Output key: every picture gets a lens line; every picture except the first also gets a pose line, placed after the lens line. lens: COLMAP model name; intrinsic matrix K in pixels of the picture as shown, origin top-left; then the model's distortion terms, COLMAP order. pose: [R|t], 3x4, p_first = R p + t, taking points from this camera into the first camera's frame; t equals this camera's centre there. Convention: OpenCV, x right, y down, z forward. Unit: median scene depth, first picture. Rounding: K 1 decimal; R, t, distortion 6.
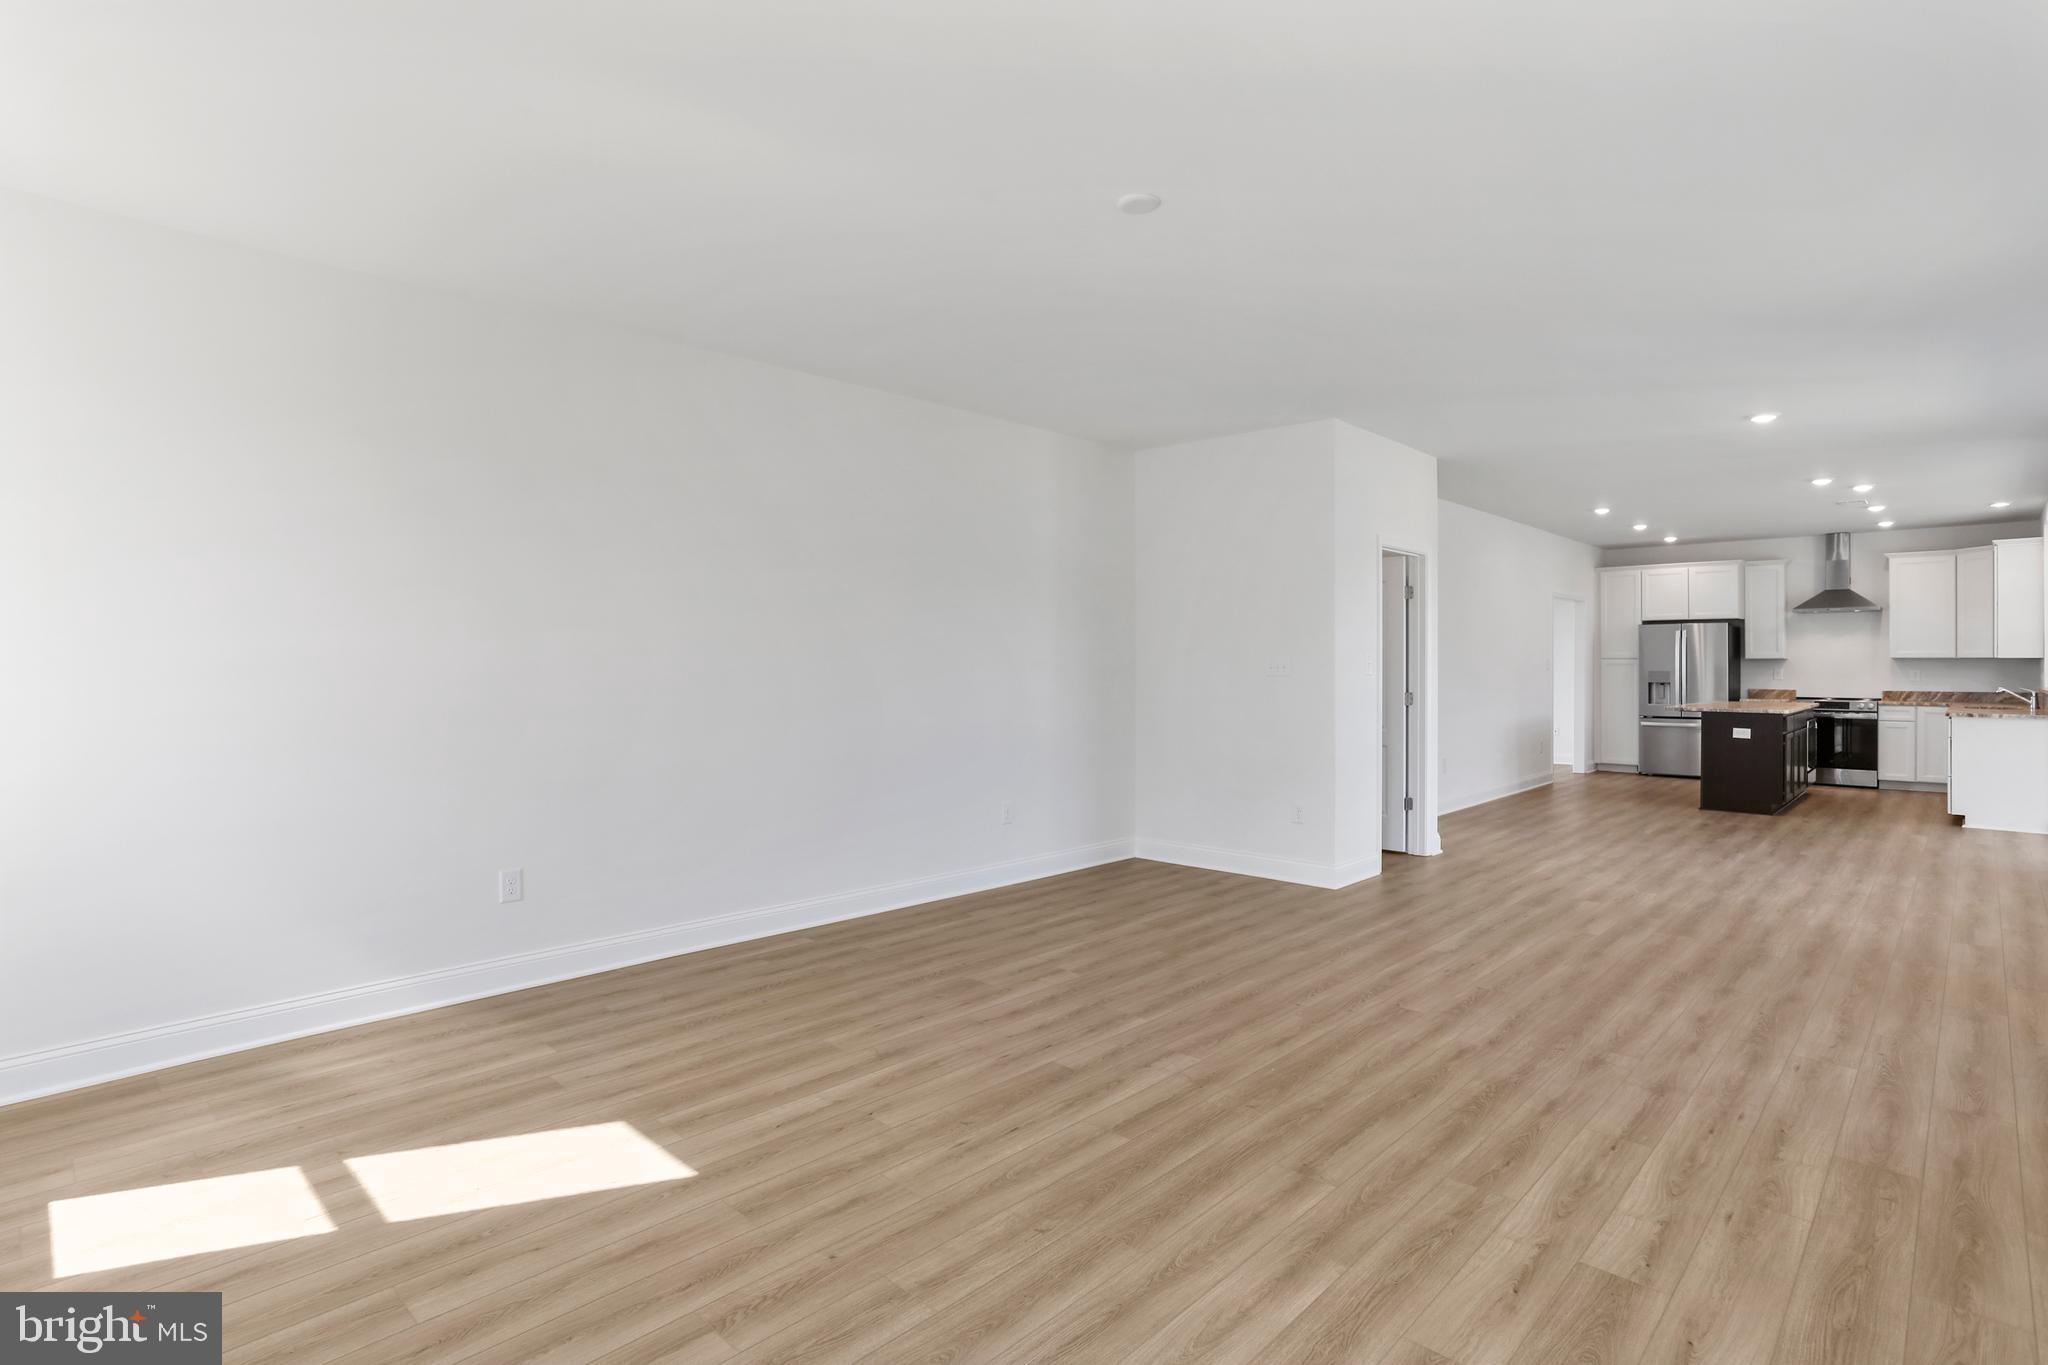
lens RADIAL K [[1007.1, 0, 1049.0], [0, 1007.1, 666.5], [0, 0, 1]] dist [-0.040681, 0.016968]
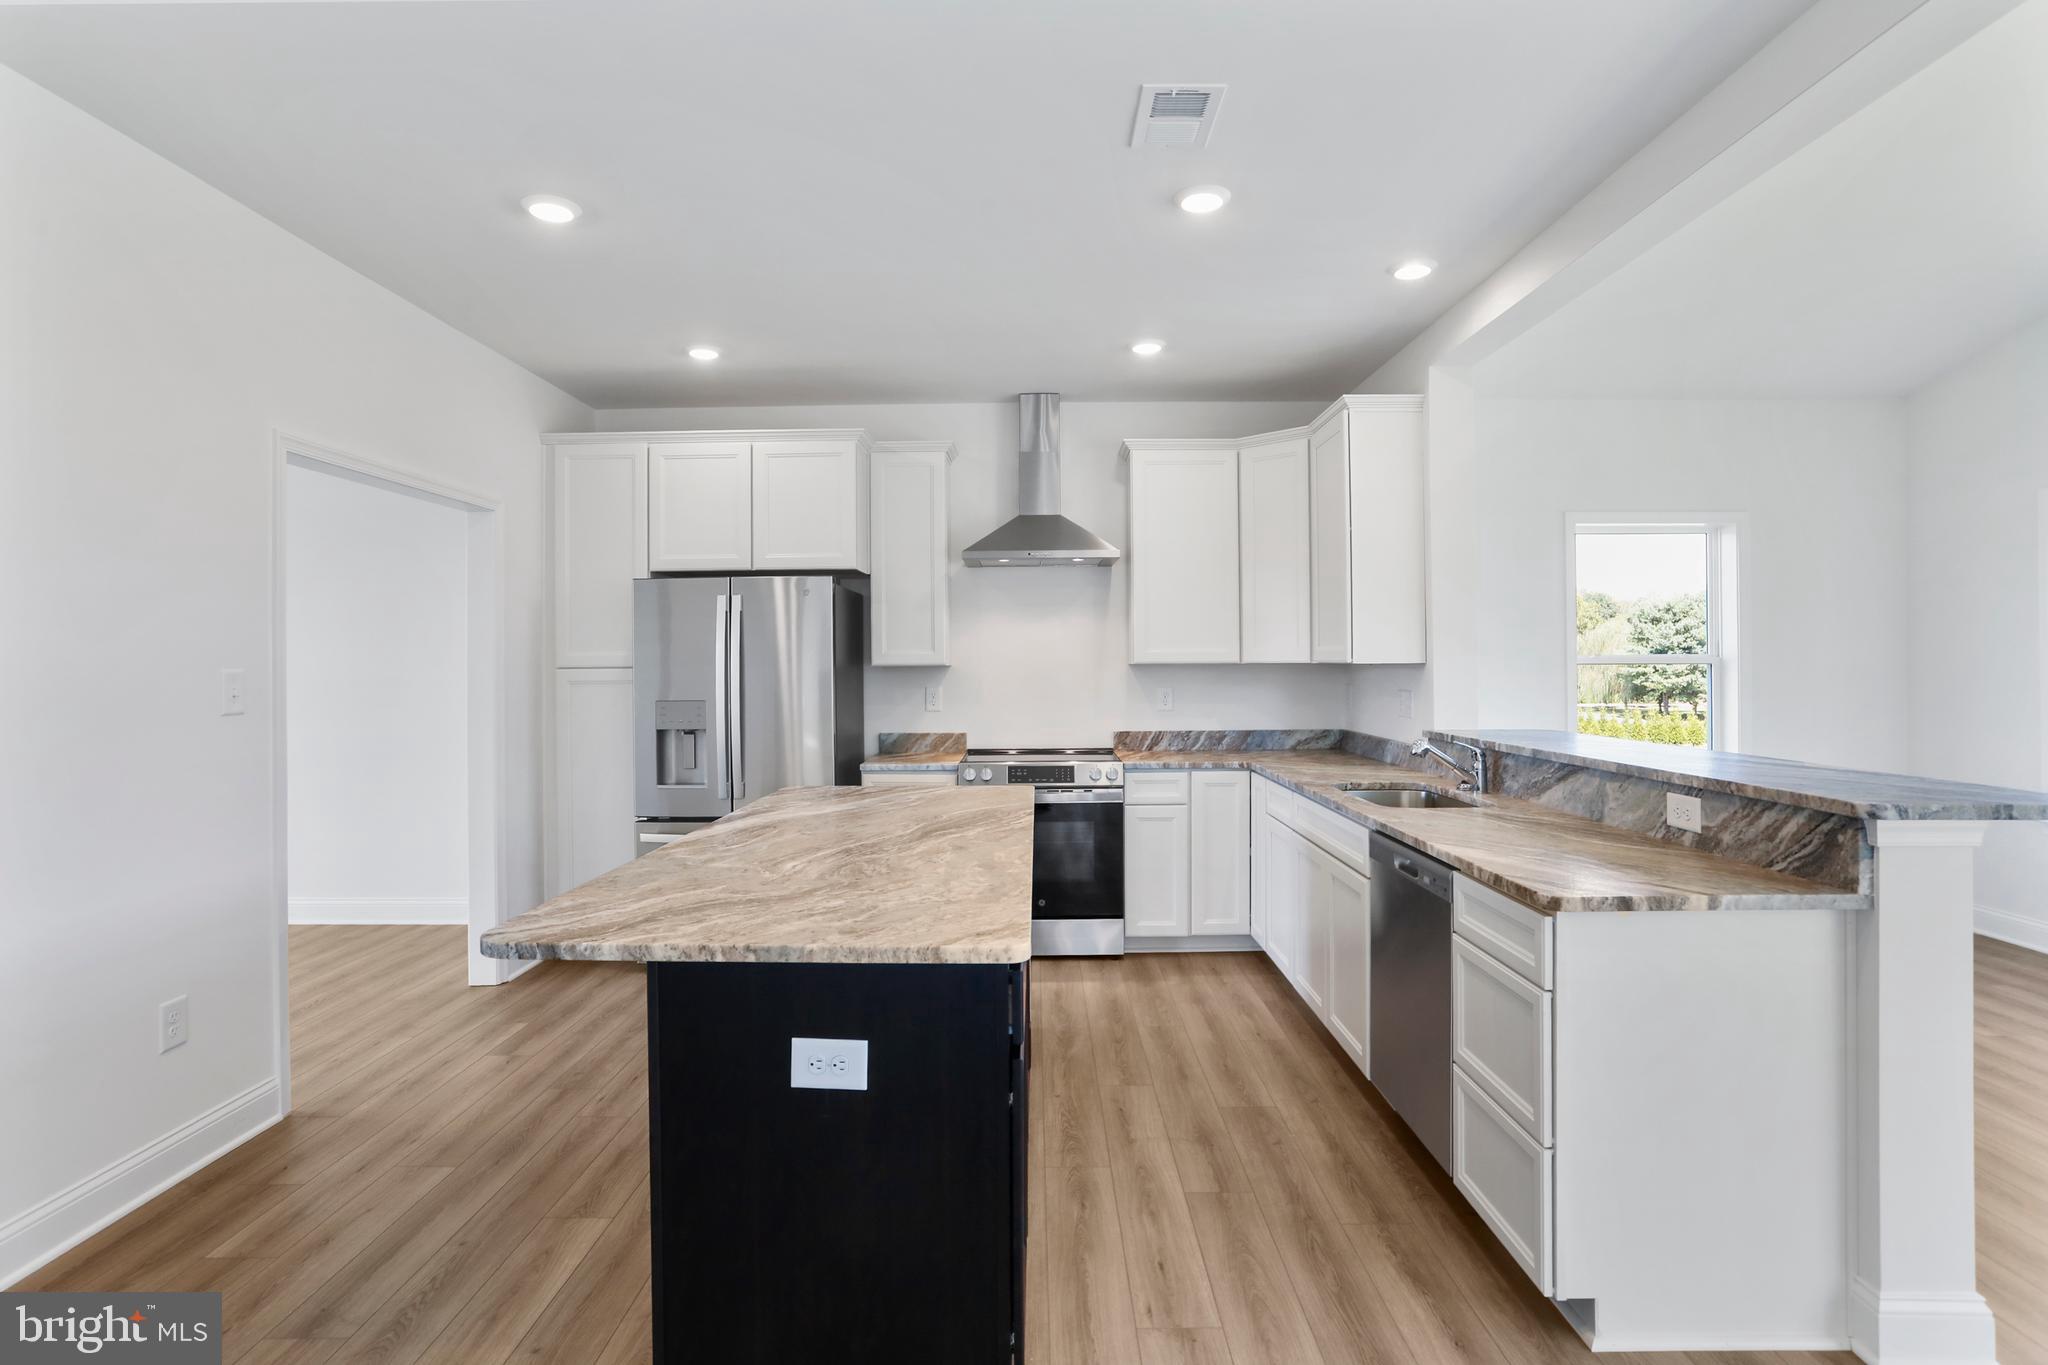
lens RADIAL K [[1007.1, 0, 1027.3], [0, 1007.1, 675.5], [0, 0, 1]] dist [-0.040681, 0.016968]
pose [[0.738843, -0.011059, 0.673787, 0.504014], [0.007933, 0.999939, 0.007713, -0.007204], [-0.673831, -0.000353, 0.738885, 0.694973]]
